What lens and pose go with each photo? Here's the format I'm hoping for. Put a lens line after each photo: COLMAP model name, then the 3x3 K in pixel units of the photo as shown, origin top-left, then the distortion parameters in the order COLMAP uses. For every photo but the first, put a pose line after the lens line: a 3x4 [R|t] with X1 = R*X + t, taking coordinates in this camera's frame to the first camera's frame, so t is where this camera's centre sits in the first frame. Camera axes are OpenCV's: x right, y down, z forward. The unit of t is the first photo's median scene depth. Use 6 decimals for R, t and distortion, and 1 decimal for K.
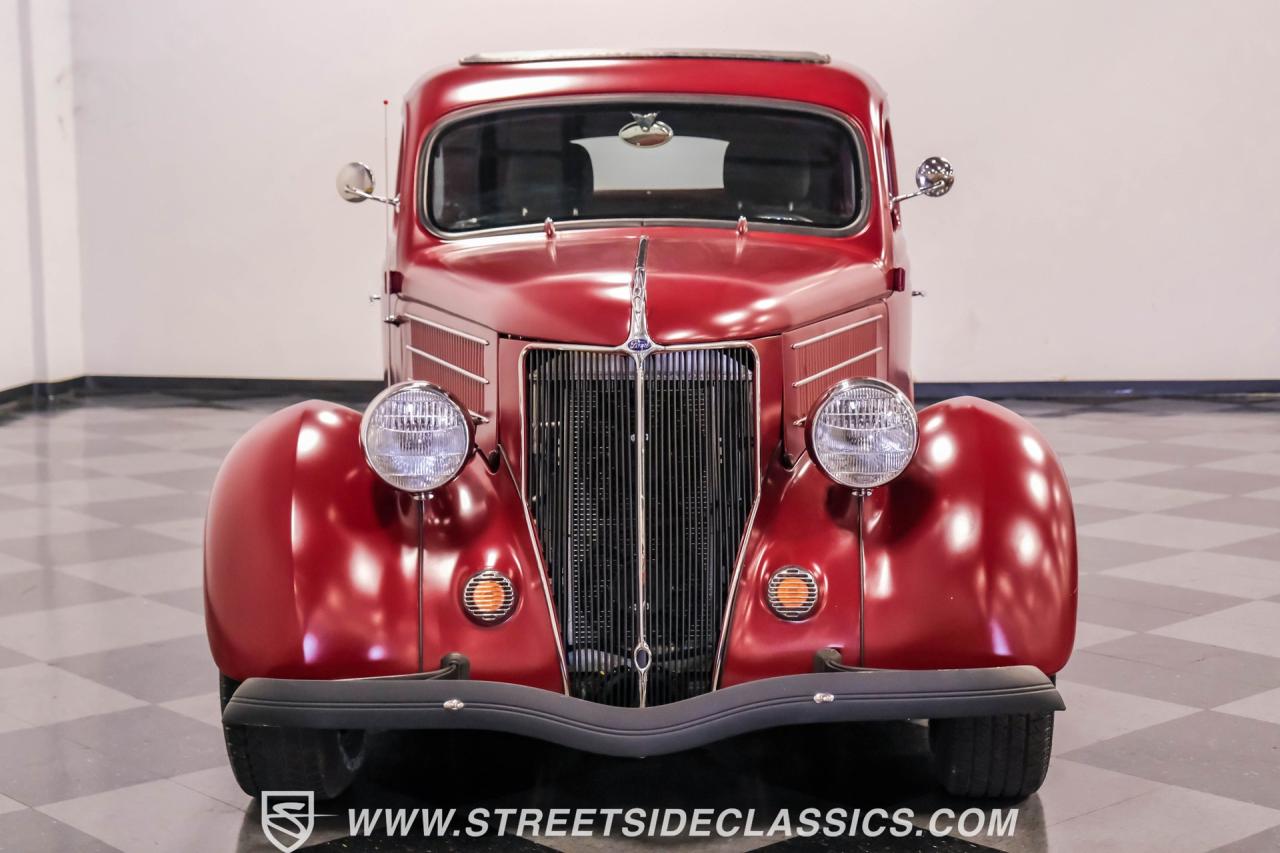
lens RADIAL K [[2998.7, 0, 642.2], [0, 2998.7, 461.0], [0, 0, 1]] dist [0.023661, -0.067582]
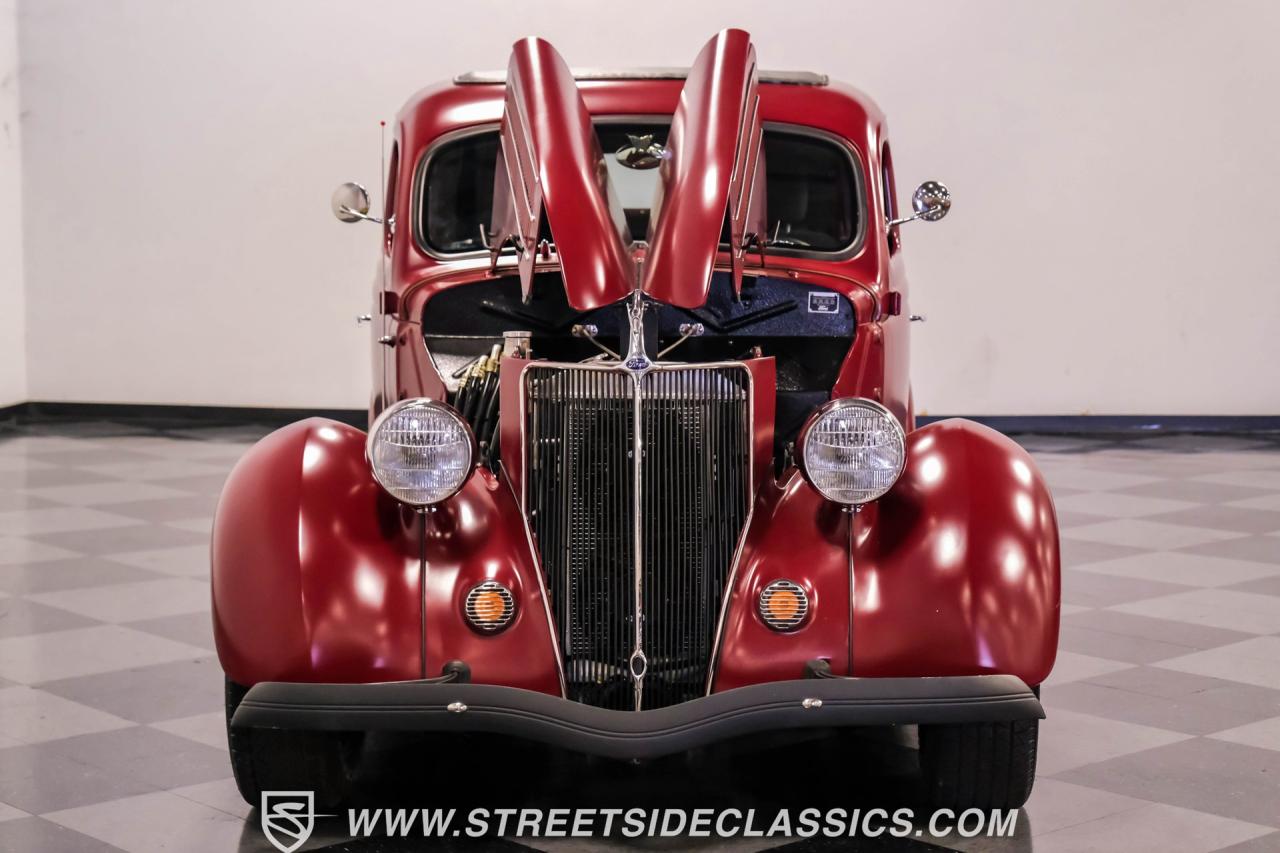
lens RADIAL K [[3459.6, 0, 640.0], [0, 3459.6, 426.5], [0, 0, 1]] dist [0.022640, 0.083243]
pose [[0.999966, 0.007119, 0.004049, -0.004561], [-0.007016, 0.999669, -0.024760, 0.012020], [-0.004224, 0.024731, 0.999685, -0.189533]]
